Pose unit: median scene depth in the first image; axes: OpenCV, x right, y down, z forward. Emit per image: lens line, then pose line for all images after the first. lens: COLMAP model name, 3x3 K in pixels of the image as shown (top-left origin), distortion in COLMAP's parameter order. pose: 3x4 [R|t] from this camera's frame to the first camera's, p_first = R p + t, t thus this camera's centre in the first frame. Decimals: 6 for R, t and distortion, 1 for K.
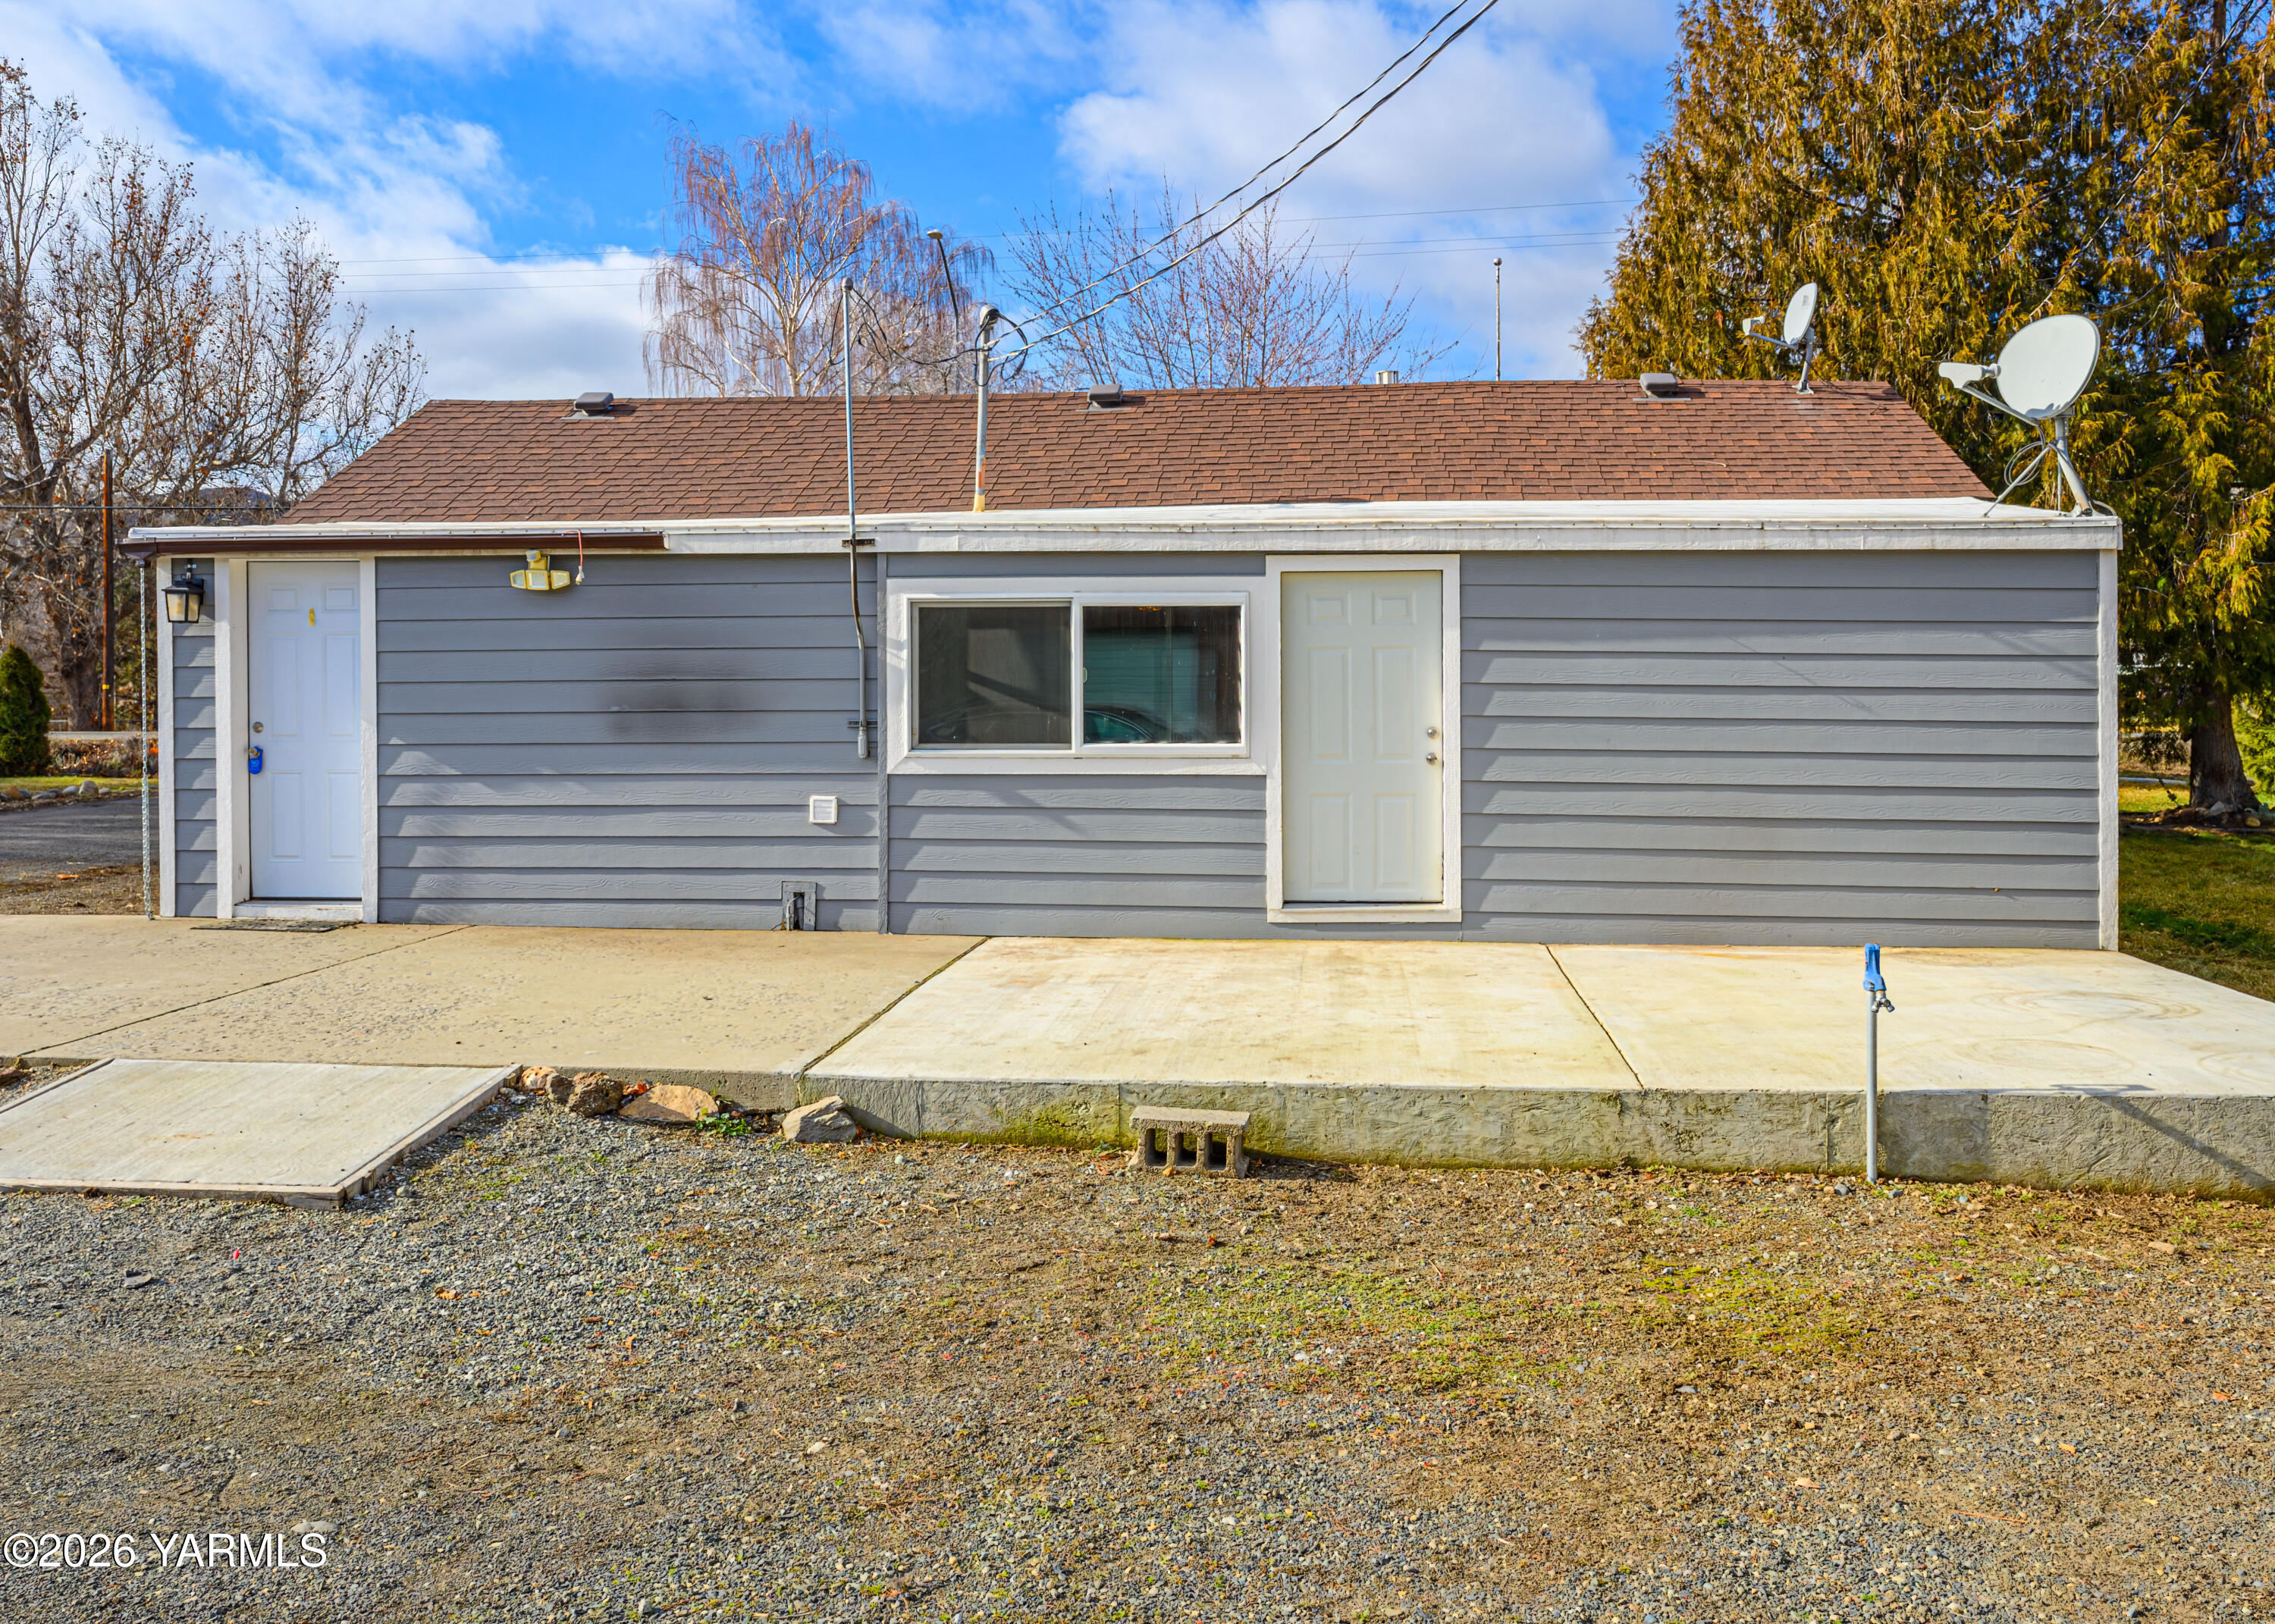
lens RADIAL K [[1972.4, 0, 1138.4], [0, 1972.4, 794.1], [0, 0, 1]] dist [-0.025213, -0.002683]
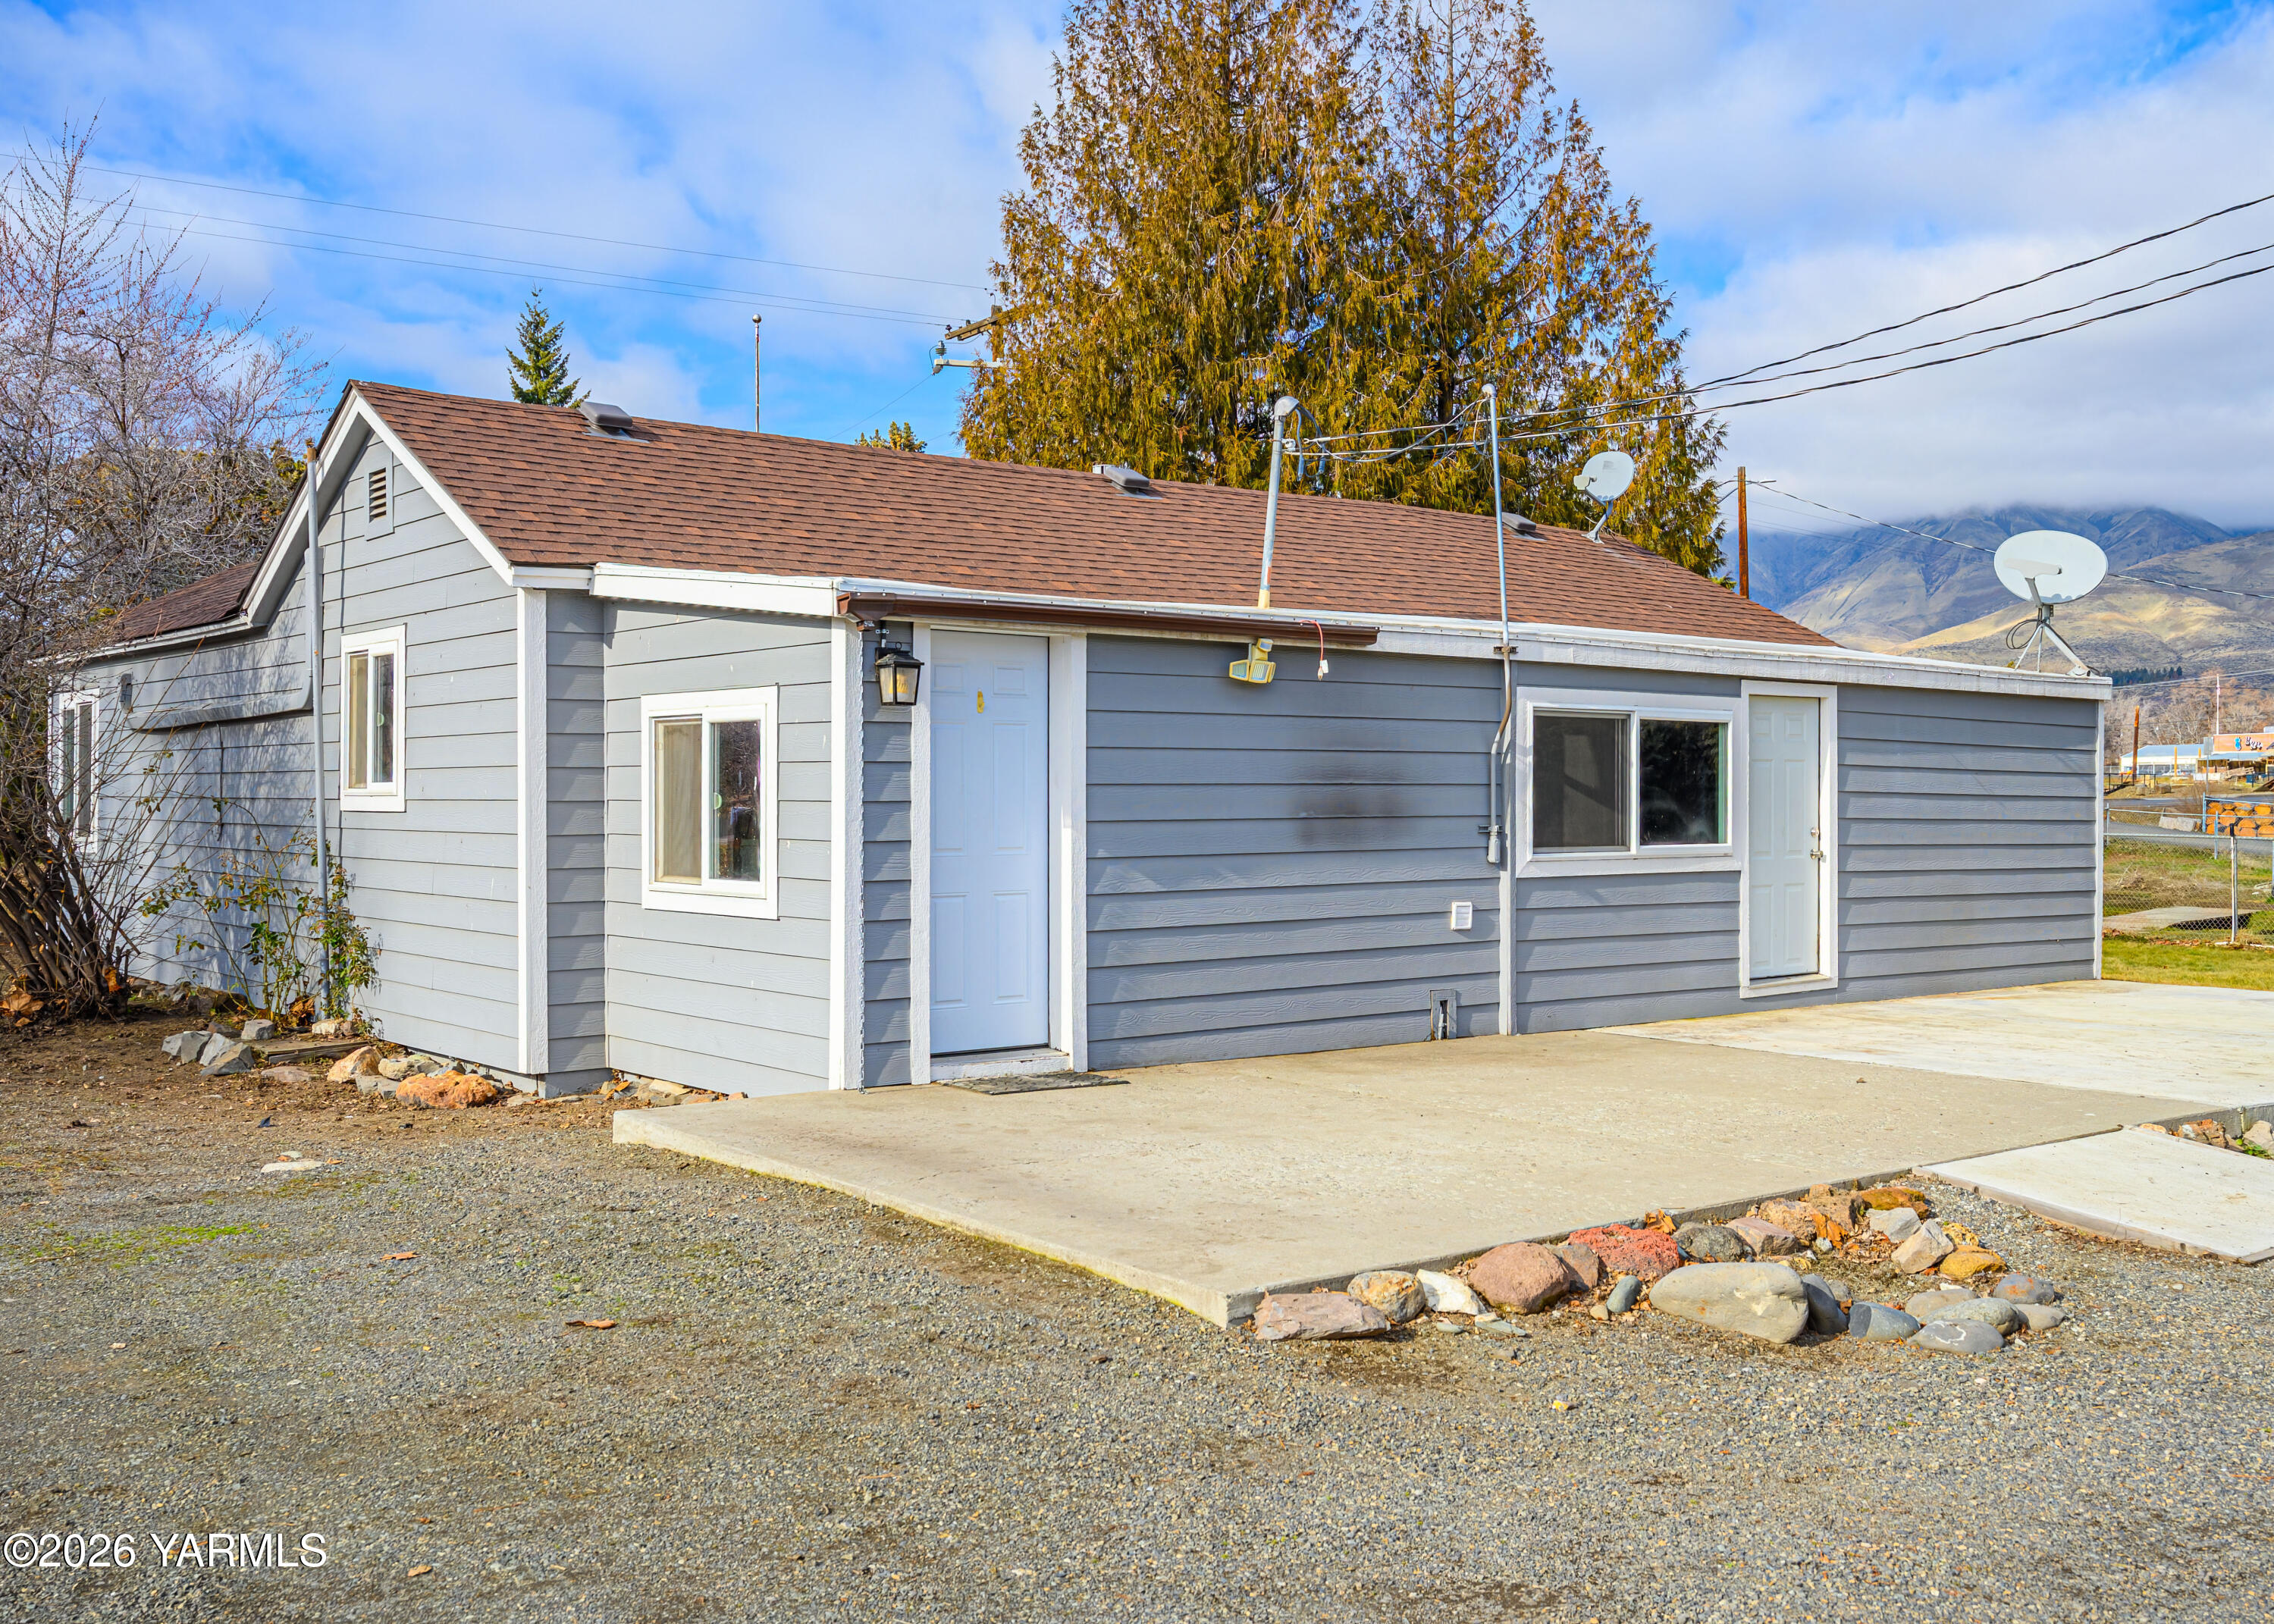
lens RADIAL K [[2250.2, 0, 1130.2], [0, 2250.2, 810.9], [0, 0, 1]] dist [-0.030049, 0.000000]
pose [[0.706456, -0.002938, 0.707751, -1.092806], [0.028774, 0.999284, -0.024573, -0.021843], [-0.707172, 0.037725, 0.706034, 0.322278]]
